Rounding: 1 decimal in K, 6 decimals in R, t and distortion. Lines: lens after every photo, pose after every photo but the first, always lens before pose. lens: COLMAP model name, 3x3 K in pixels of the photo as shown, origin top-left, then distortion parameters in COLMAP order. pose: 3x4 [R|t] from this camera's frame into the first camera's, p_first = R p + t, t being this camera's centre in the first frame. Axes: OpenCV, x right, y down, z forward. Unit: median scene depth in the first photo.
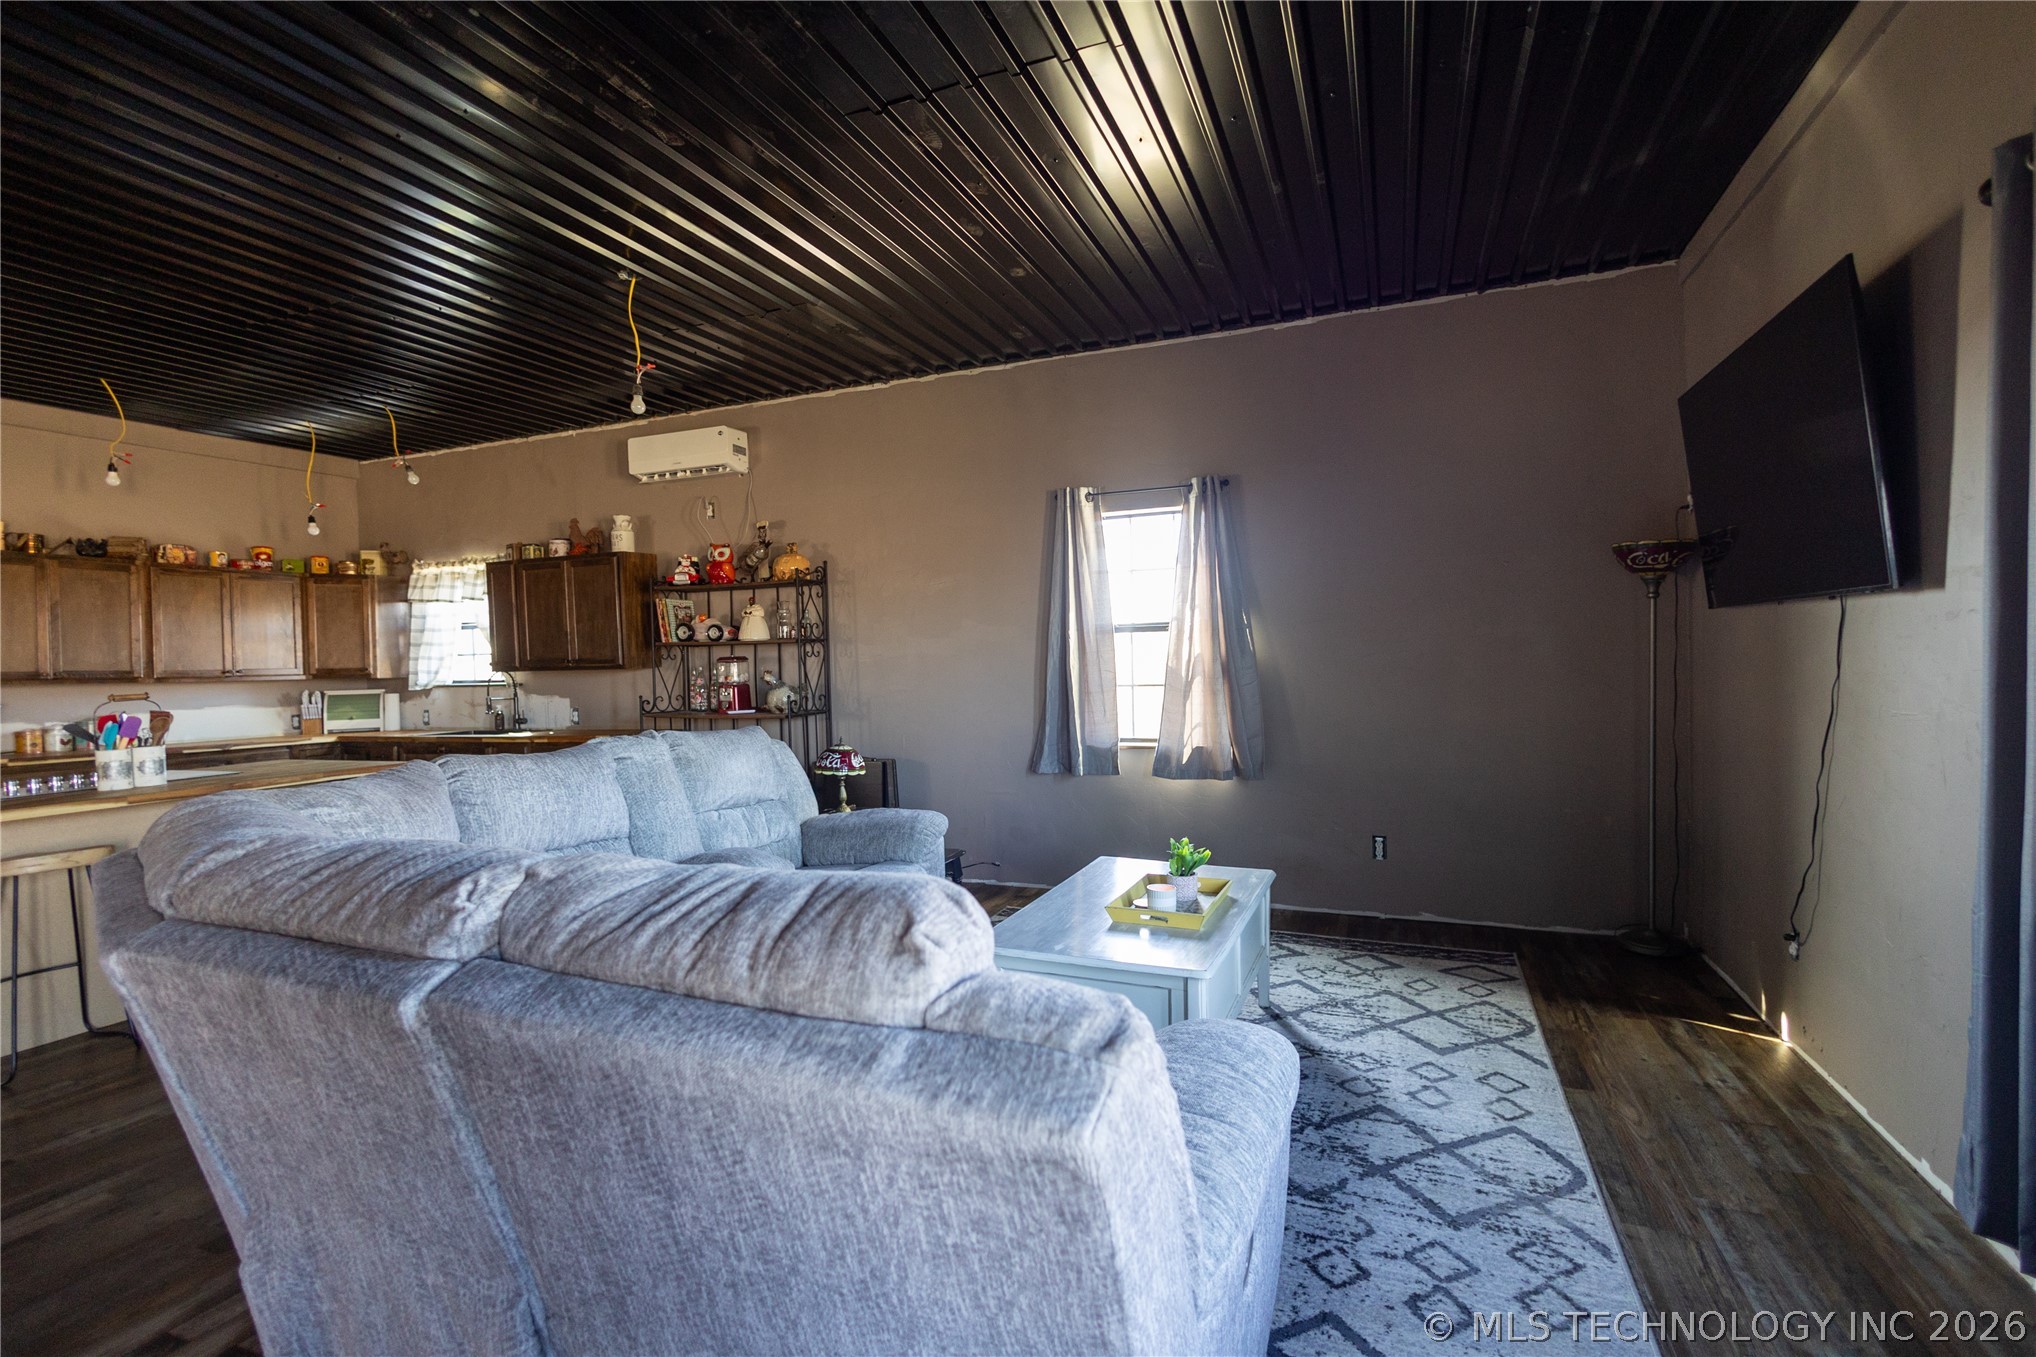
lens RADIAL K [[936.8, 0, 1022.8], [0, 936.8, 679.1], [0, 0, 1]] dist [0.015999, -0.005669]
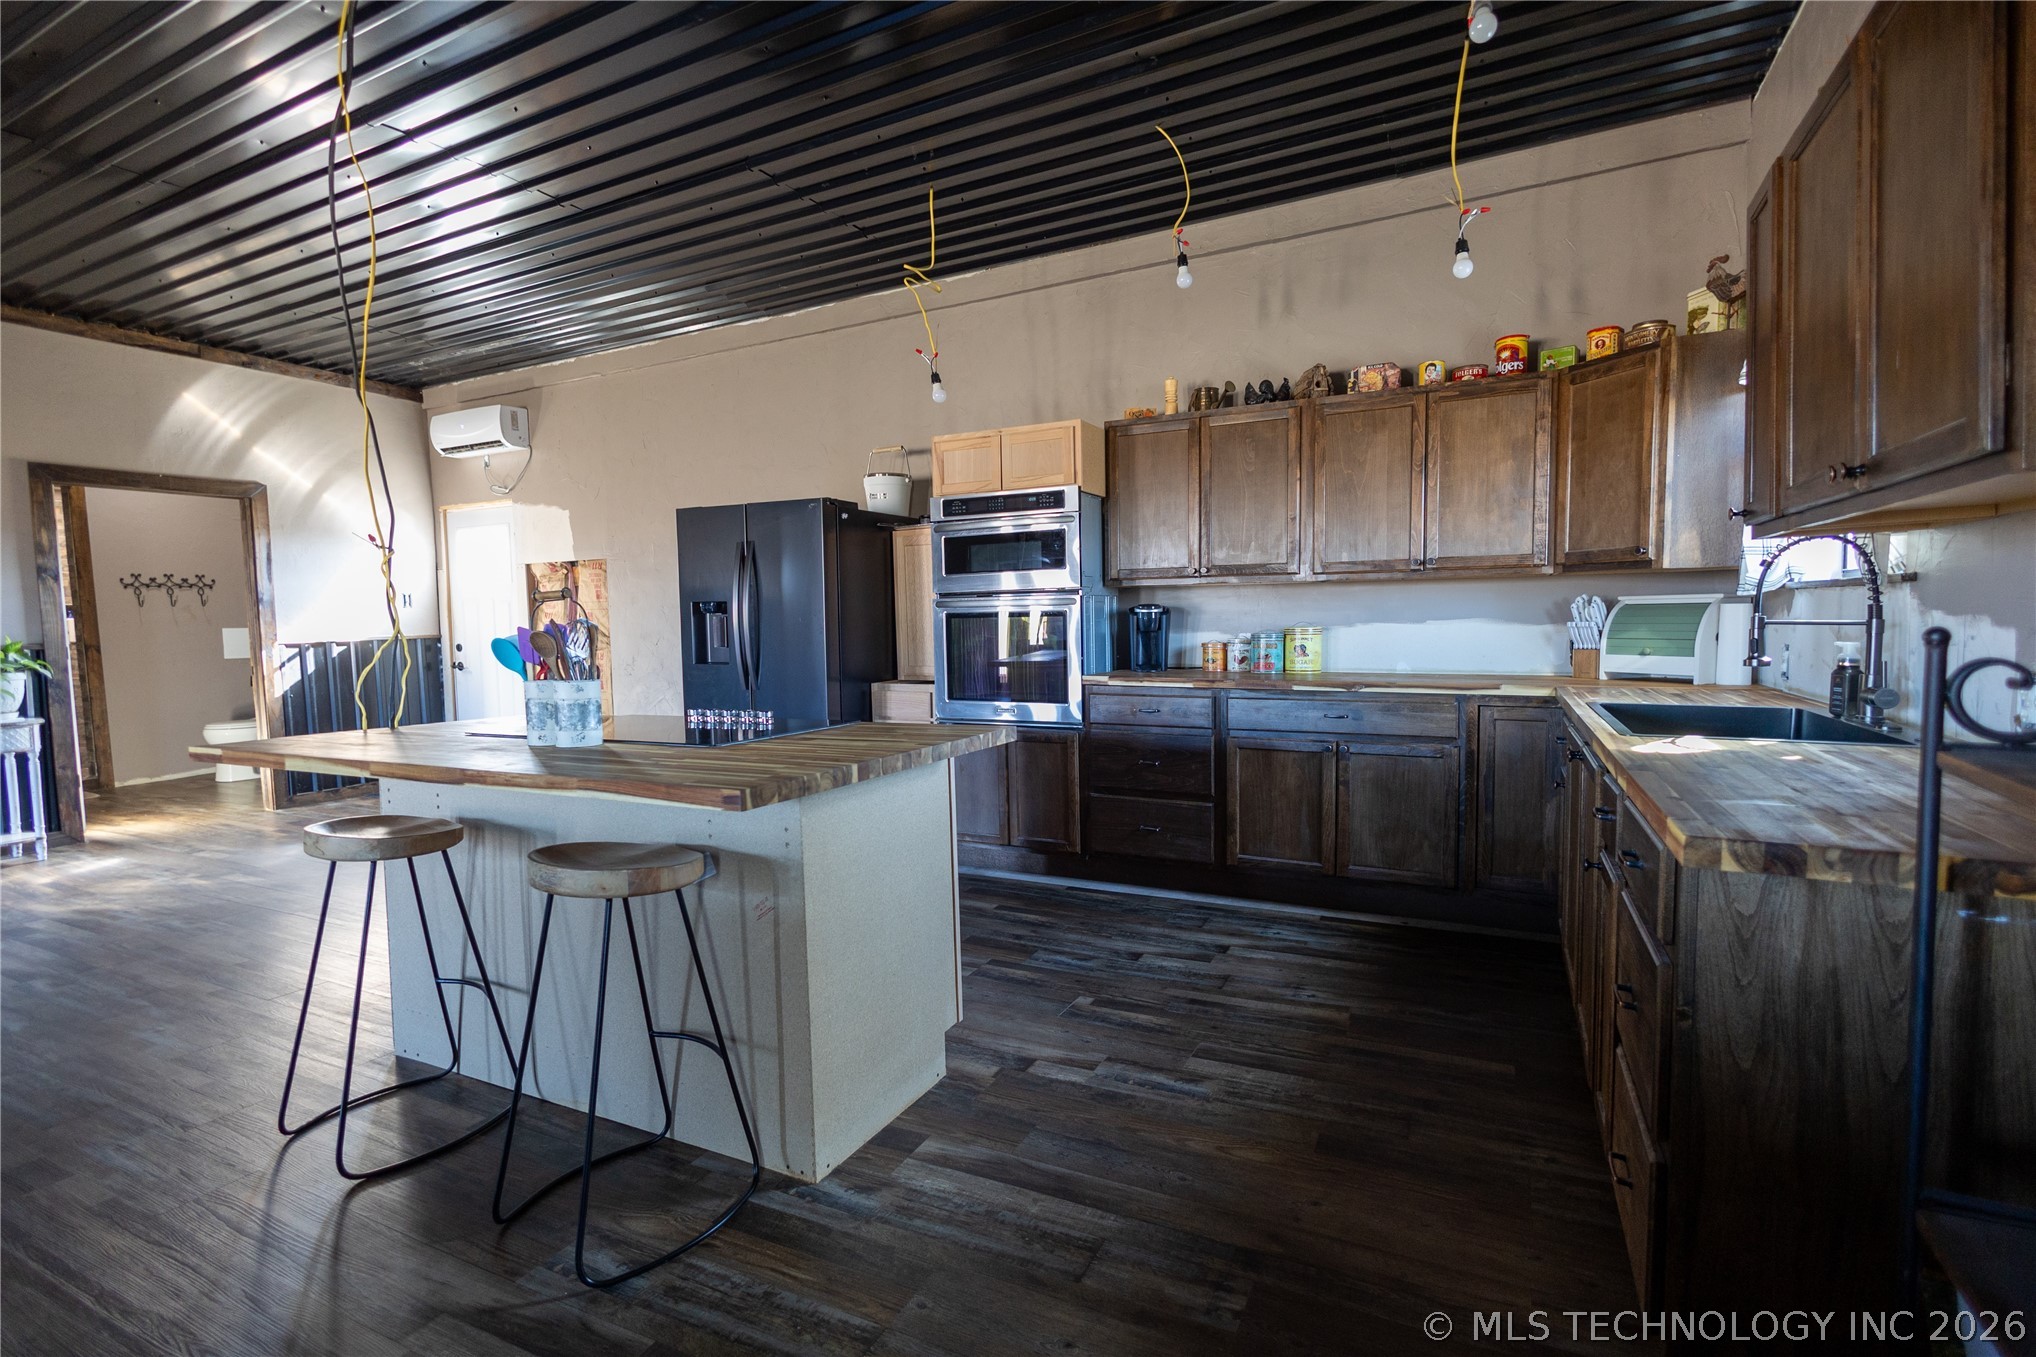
lens RADIAL K [[936.8, 0, 1029.4], [0, 936.8, 672.5], [0, 0, 1]] dist [0.015999, -0.005669]
pose [[-0.085720, 0.083474, -0.992816, -0.203558], [0.000031, 0.996484, 0.083780, 0.010886], [0.996319, 0.007151, -0.085421, 0.740859]]
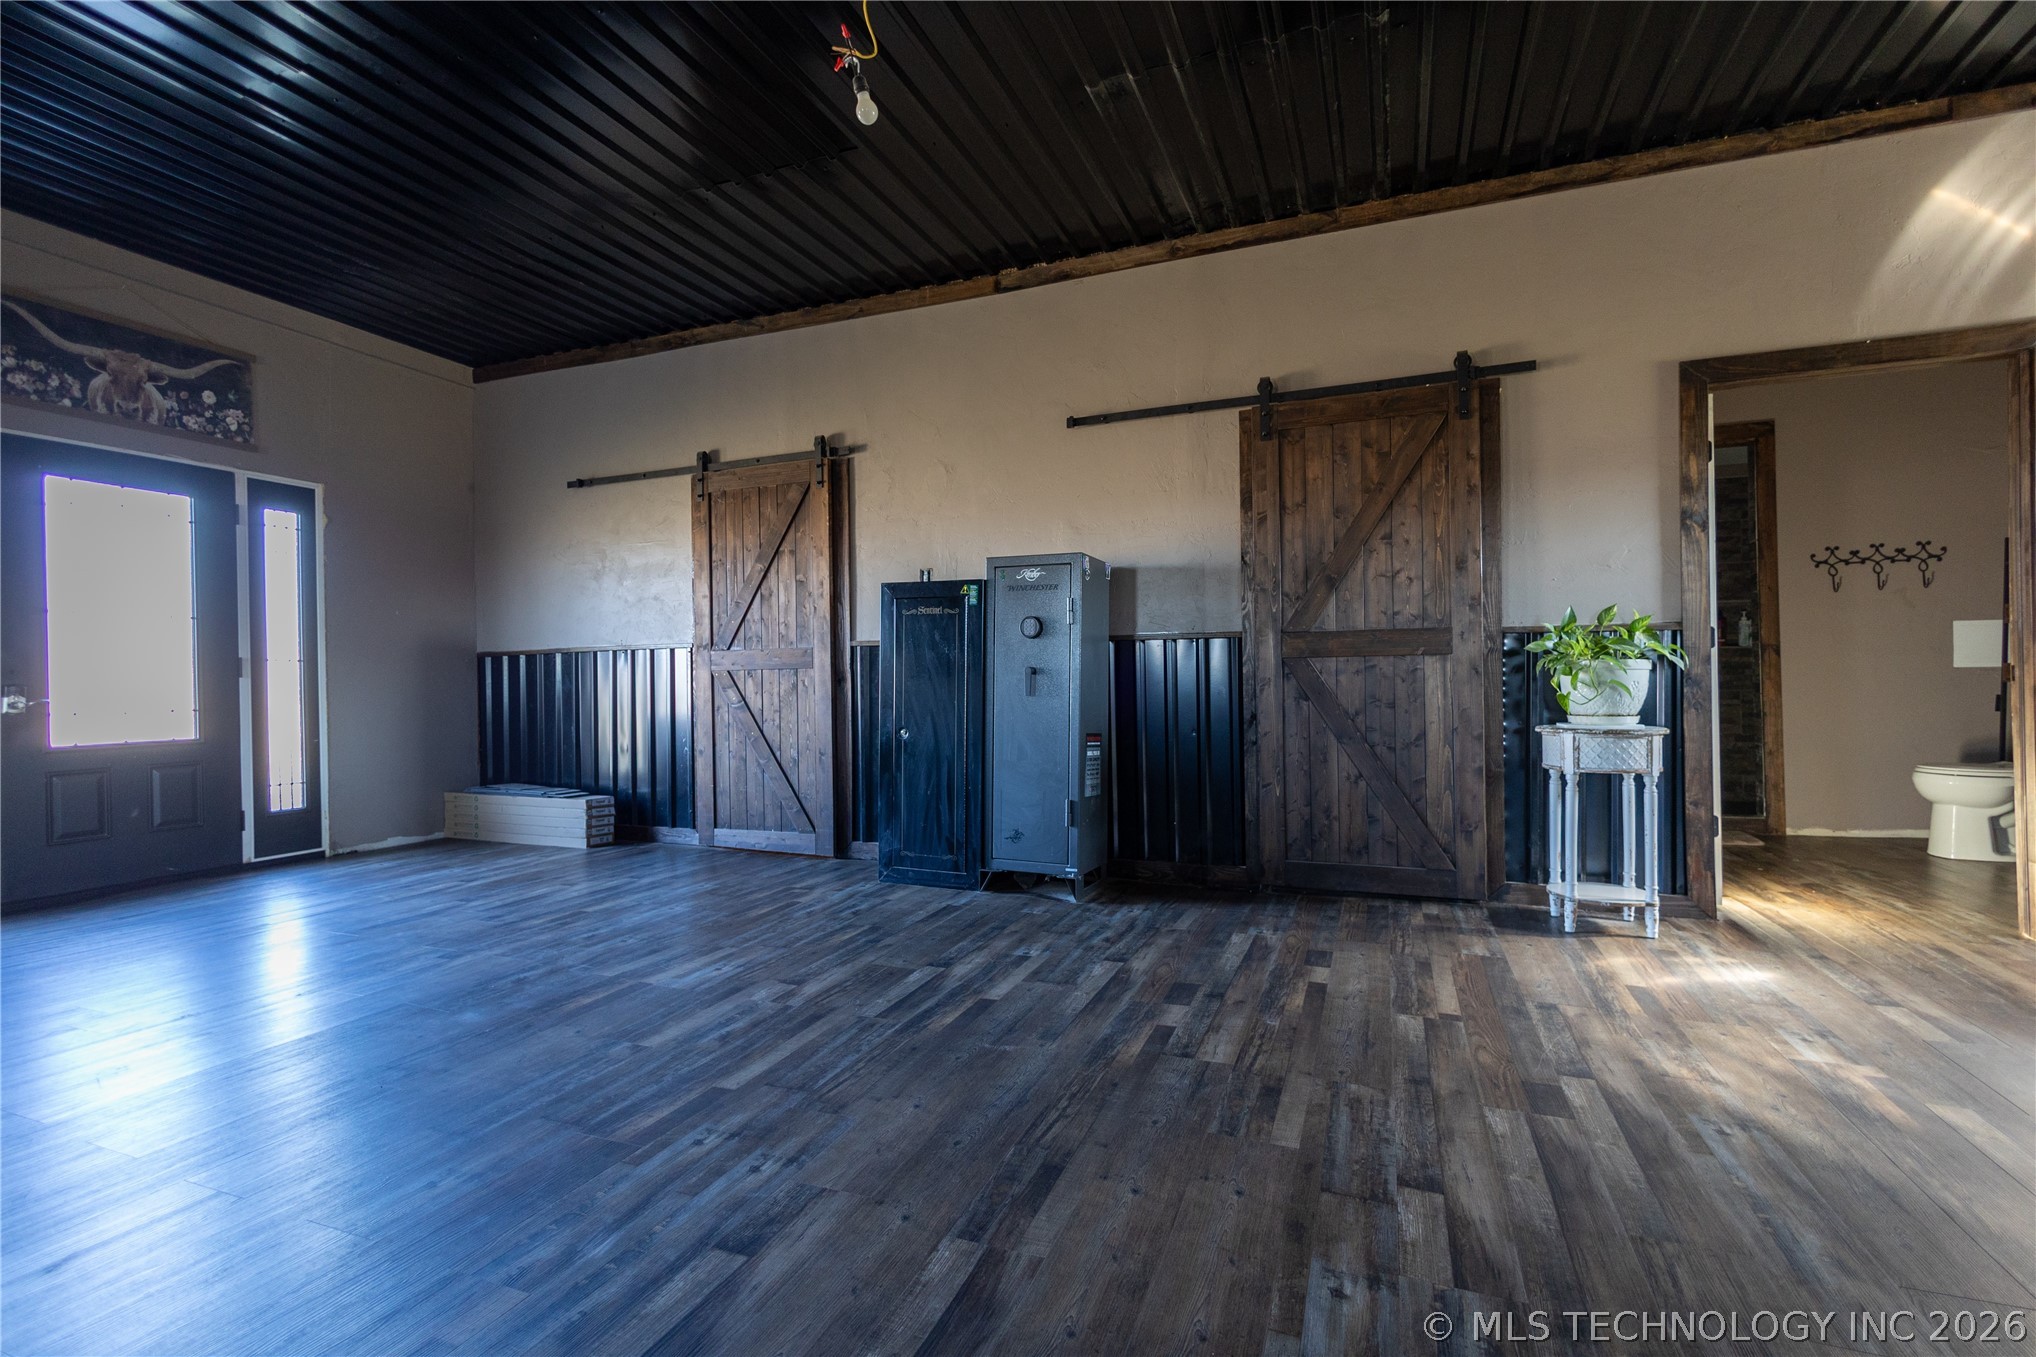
lens RADIAL K [[936.8, 0, 1026.3], [0, 936.8, 684.6], [0, 0, 1]] dist [0.015999, -0.005669]
pose [[-0.999392, 0.034113, -0.007215, -0.523514], [0.033917, 0.999094, 0.025713, 0.060716], [0.008085, 0.025452, -0.999643, 0.408971]]
